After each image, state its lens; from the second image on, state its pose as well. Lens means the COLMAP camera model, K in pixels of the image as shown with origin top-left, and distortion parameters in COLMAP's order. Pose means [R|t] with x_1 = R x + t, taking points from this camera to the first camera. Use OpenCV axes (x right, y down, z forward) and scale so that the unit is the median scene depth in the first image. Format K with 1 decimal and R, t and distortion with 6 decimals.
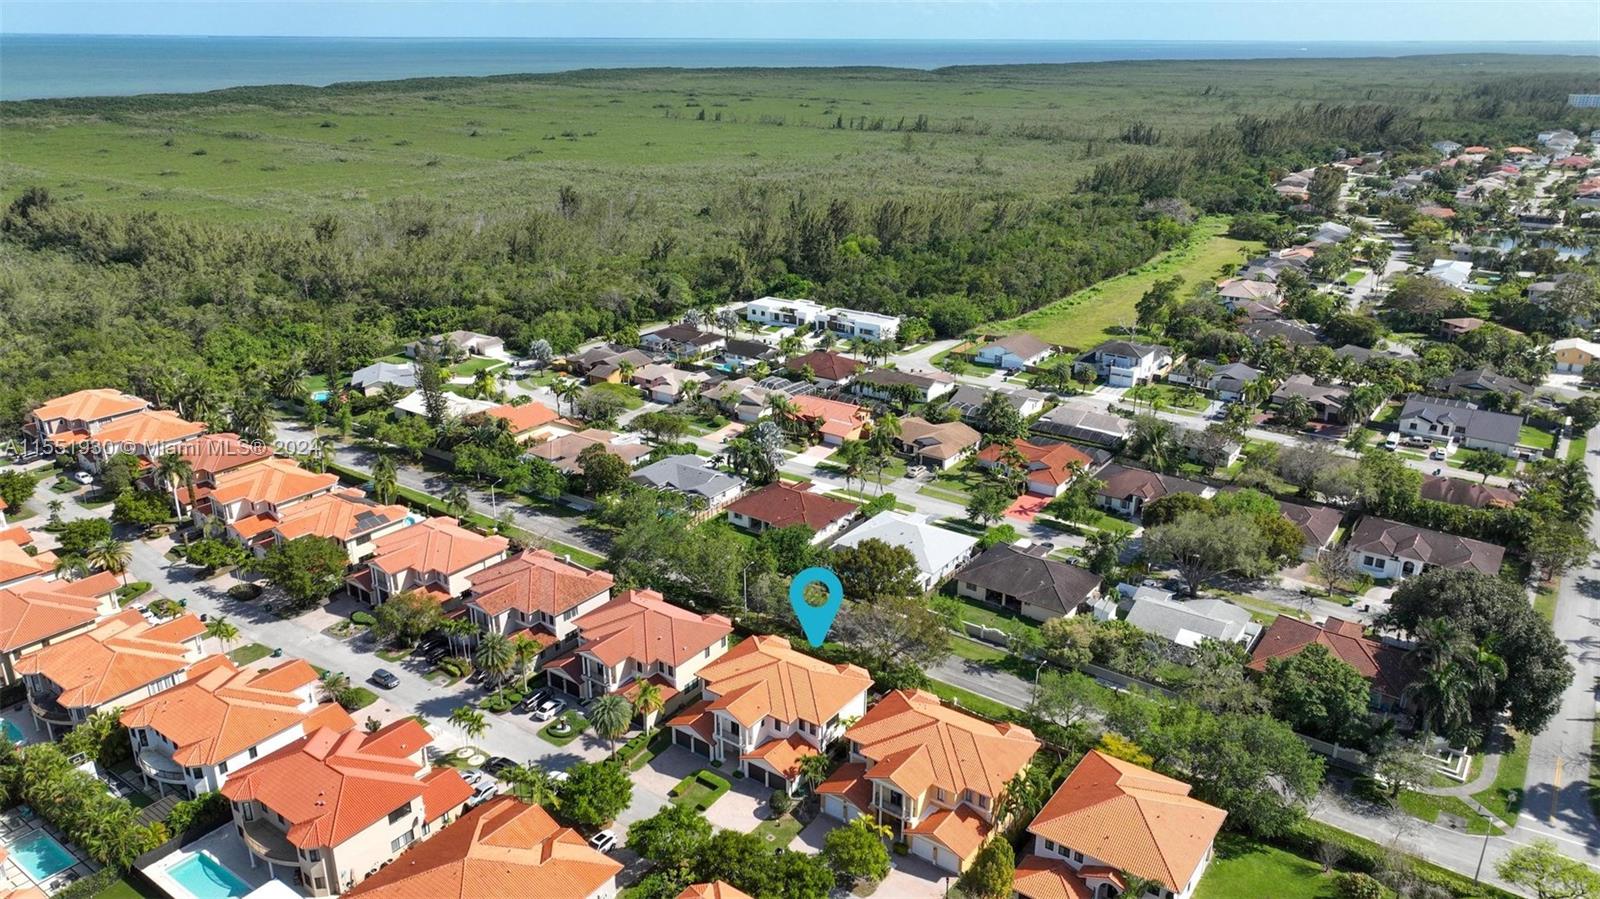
lens RADIAL K [[1136.7, 0, 805.3], [0, 1136.7, 449.5], [0, 0, 1]] dist [0.005440, 0.013823]
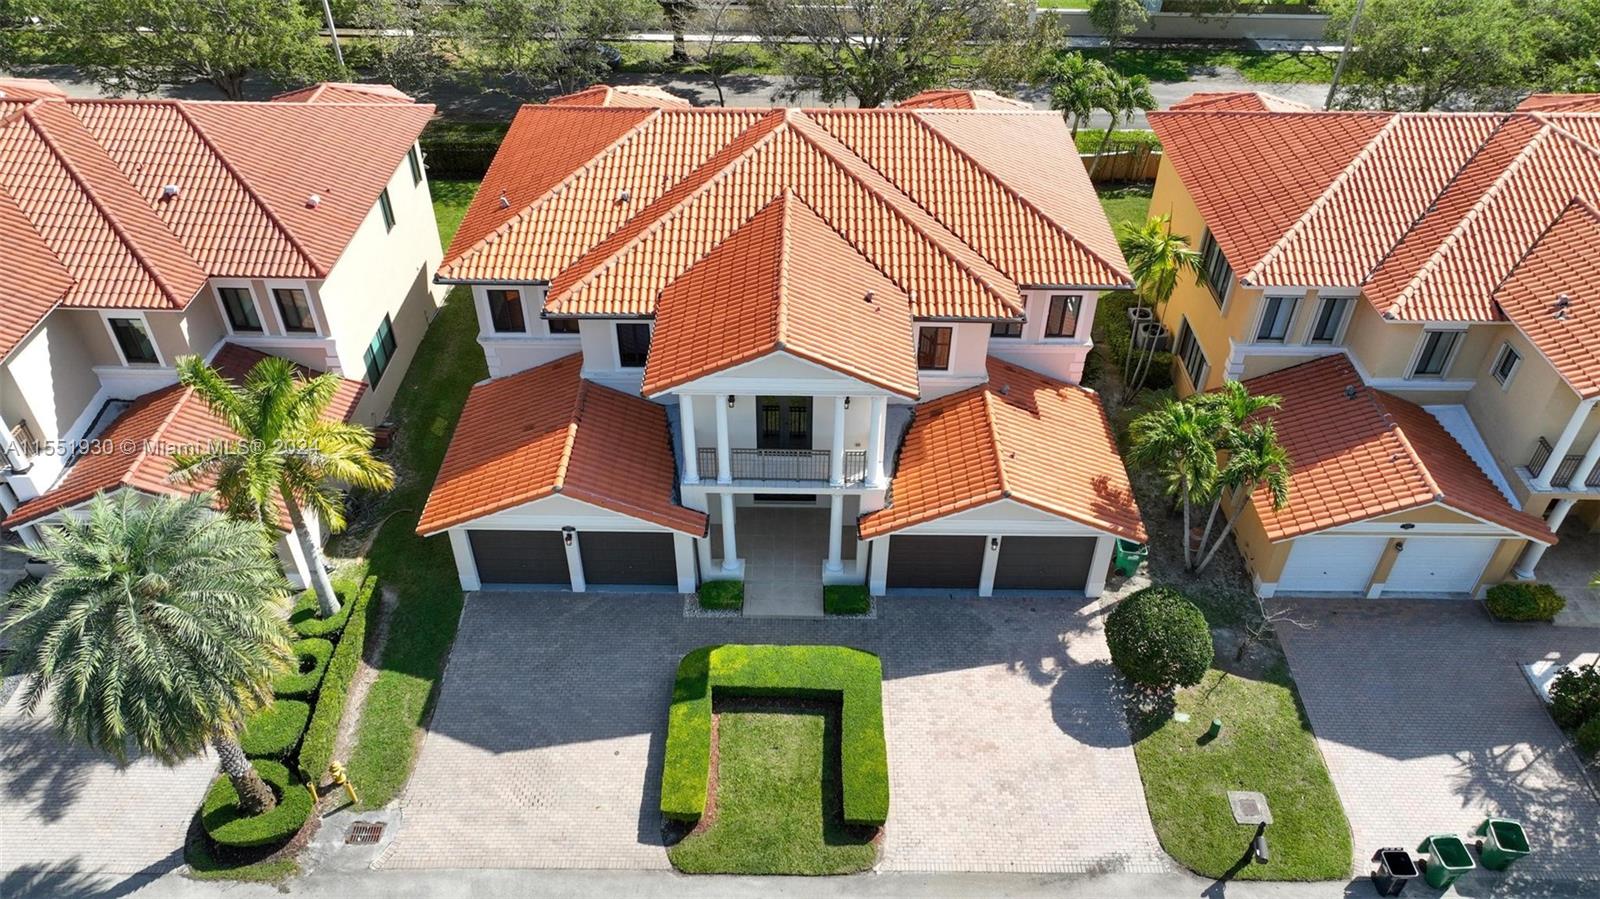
lens RADIAL K [[1136.7, 0, 803.8], [0, 1136.7, 447.4], [0, 0, 1]] dist [0.005440, 0.013823]
pose [[0.813195, -0.362882, 0.455007, -0.080911], [0.195698, 0.906781, 0.373431, 0.084191], [-0.548103, -0.214629, 0.808404, 0.411605]]
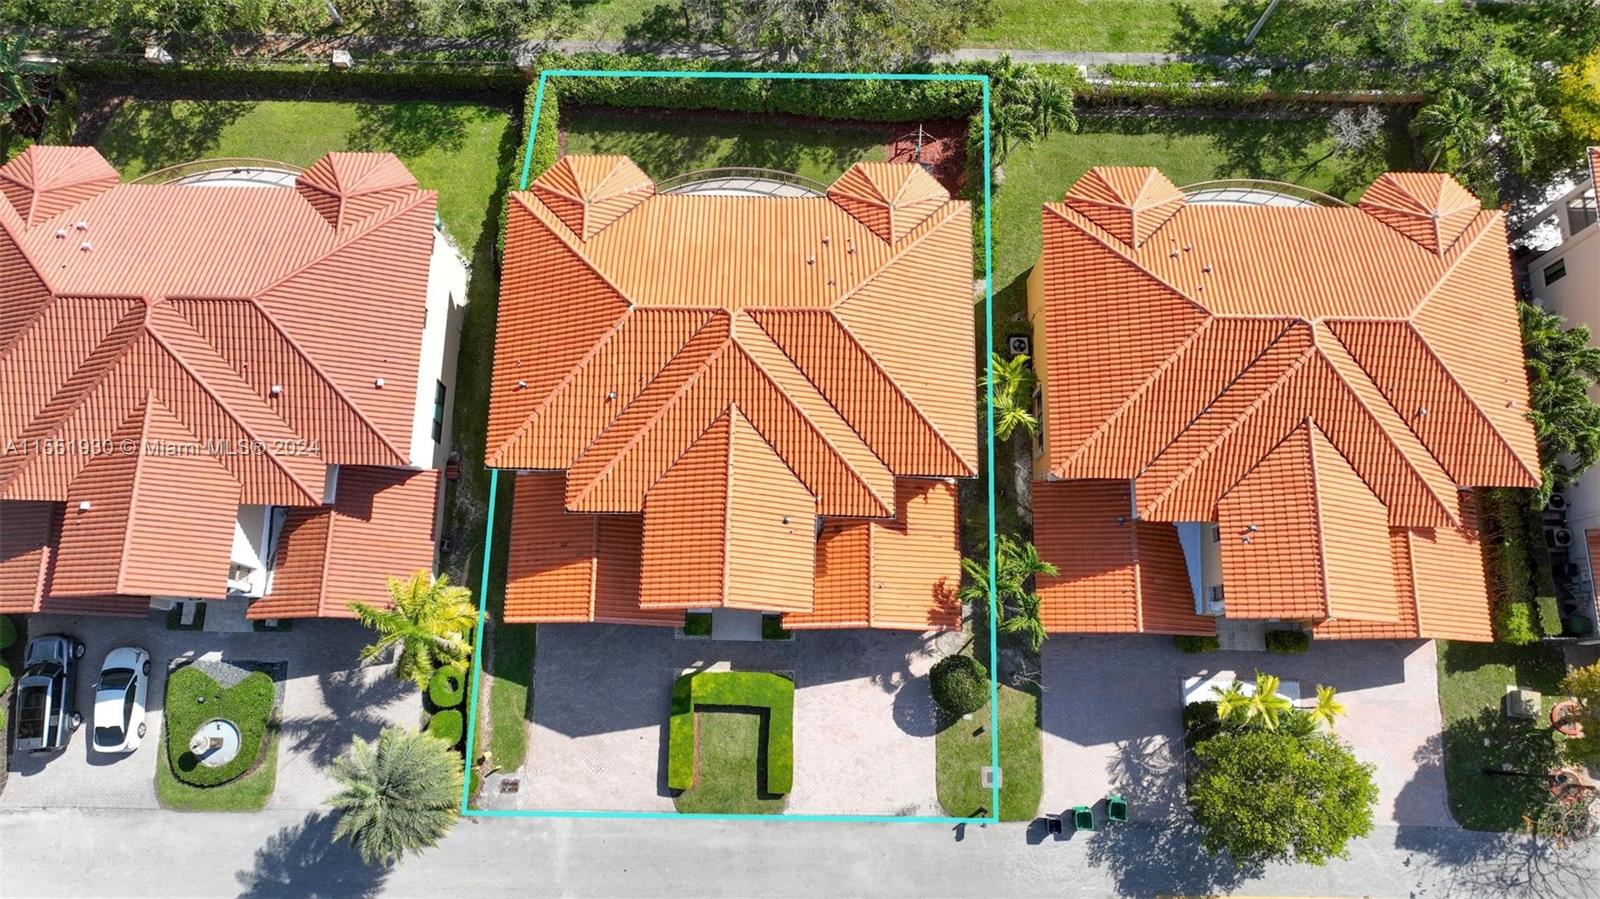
lens RADIAL K [[1136.7, 0, 798.9], [0, 1136.7, 444.2], [0, 0, 1]] dist [0.005440, 0.013823]
pose [[0.819869, -0.554674, 0.141956, -0.036157], [0.194129, 0.502554, 0.842469, -0.029145], [-0.538636, -0.663156, 0.519706, 0.421708]]
